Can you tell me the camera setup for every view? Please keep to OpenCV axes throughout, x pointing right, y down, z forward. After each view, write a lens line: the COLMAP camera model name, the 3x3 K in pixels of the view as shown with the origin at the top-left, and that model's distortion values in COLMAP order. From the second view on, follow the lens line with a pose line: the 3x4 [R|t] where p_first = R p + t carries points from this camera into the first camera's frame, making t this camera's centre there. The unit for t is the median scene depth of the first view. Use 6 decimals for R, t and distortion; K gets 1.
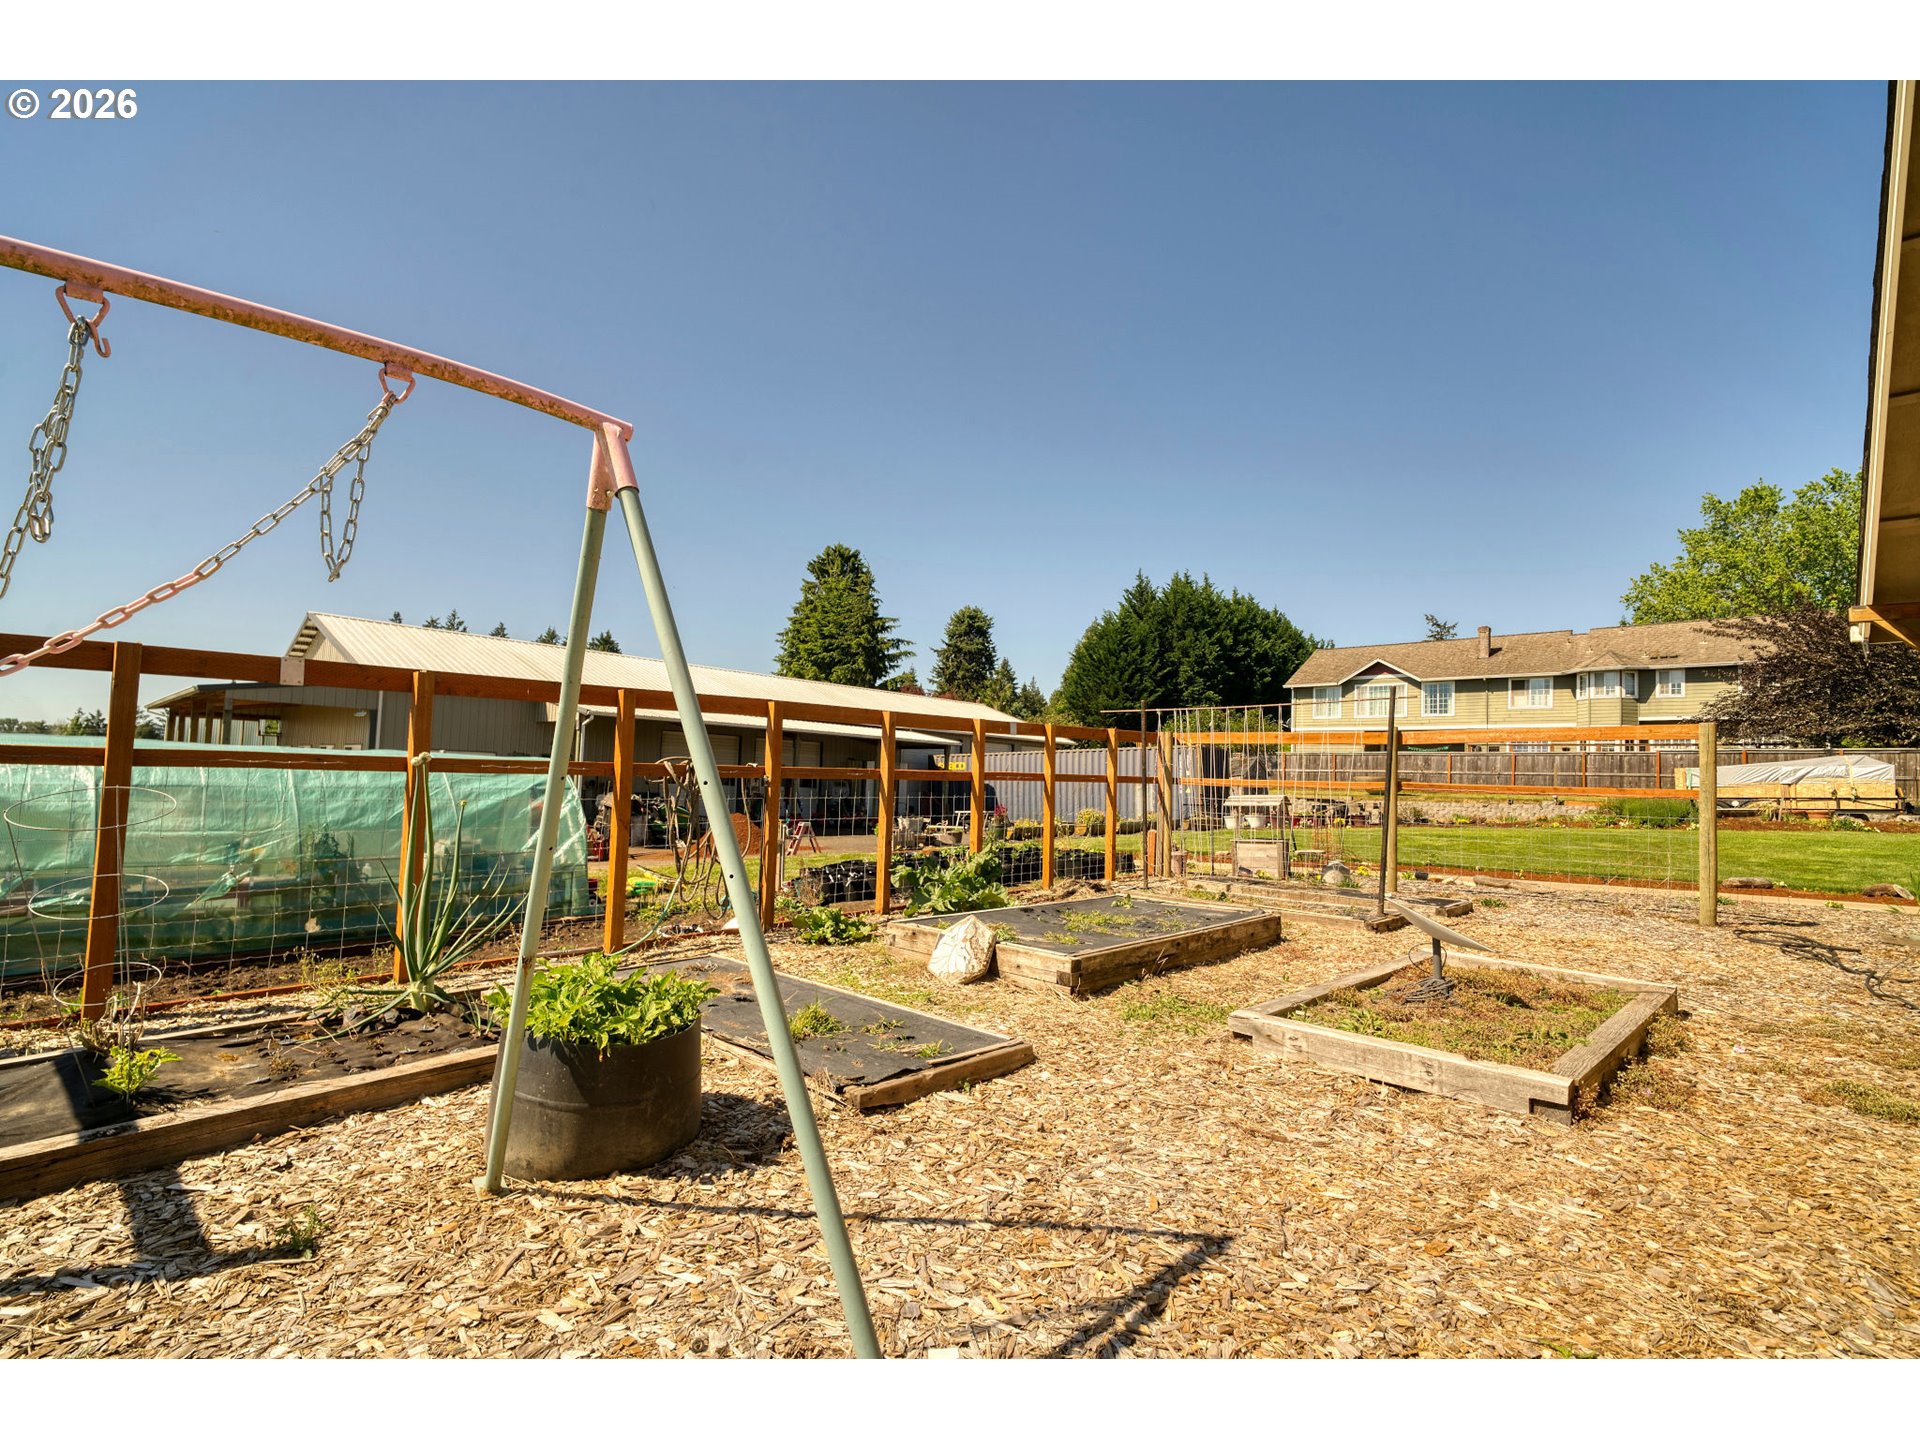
lens RADIAL K [[881.9, 0, 956.6], [0, 881.9, 735.2], [0, 0, 1]] dist [0.000027, 0.000072]
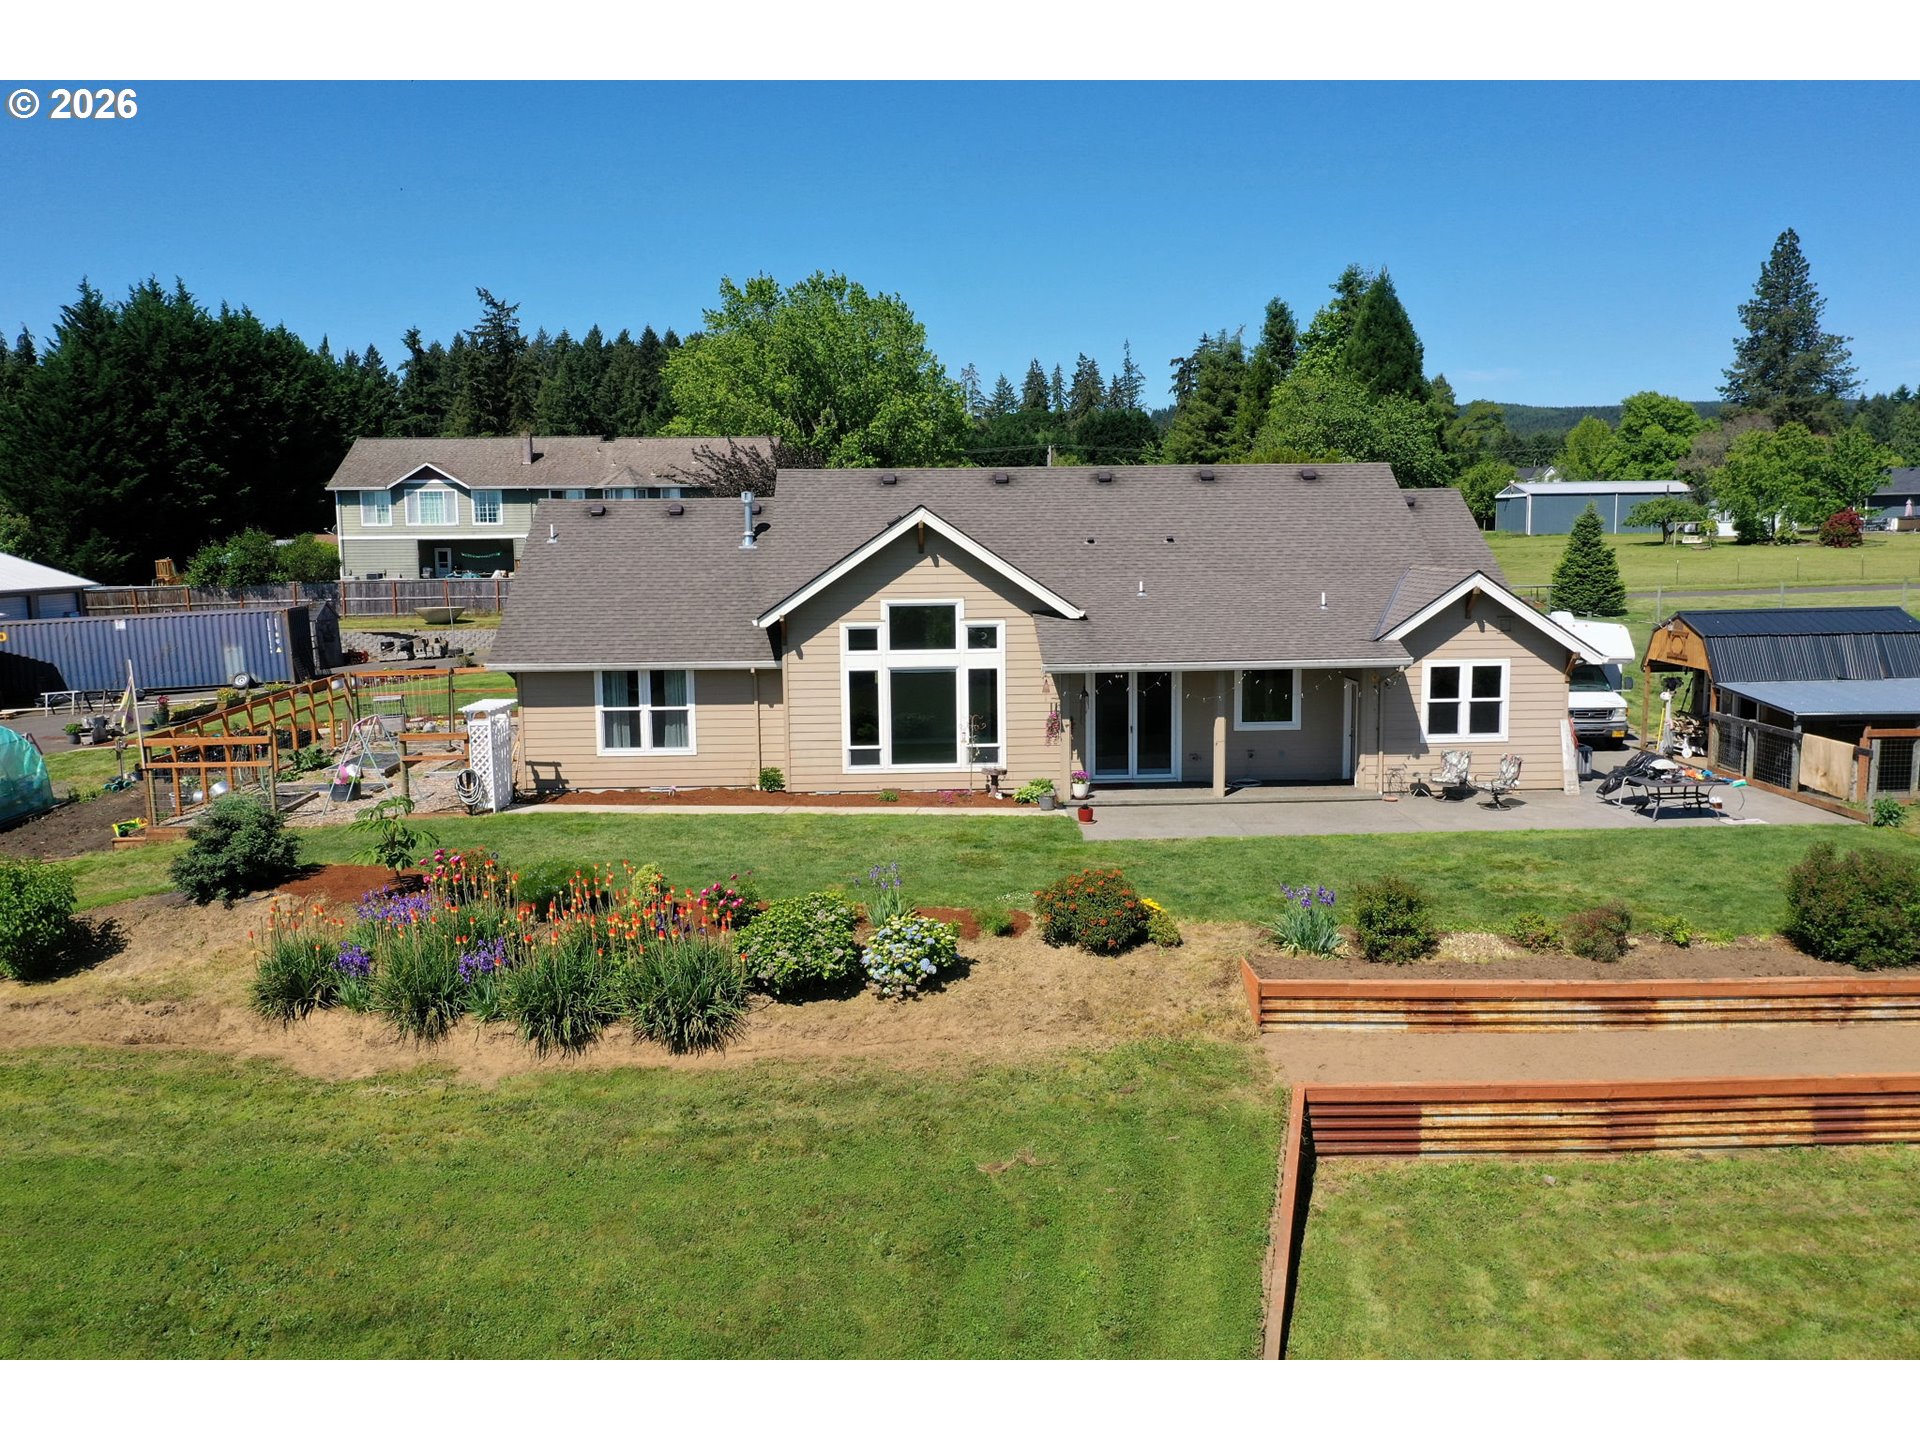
lens RADIAL K [[1569.0, 0, 954.5], [0, 1569.0, 716.2], [0, 0, 1]] dist [-0.001464, 0.005013]
pose [[0.717225, -0.127226, 0.685129, -0.209713], [-0.007276, 0.981771, 0.189929, -0.101086], [-0.696804, -0.141207, 0.703225, -0.425755]]
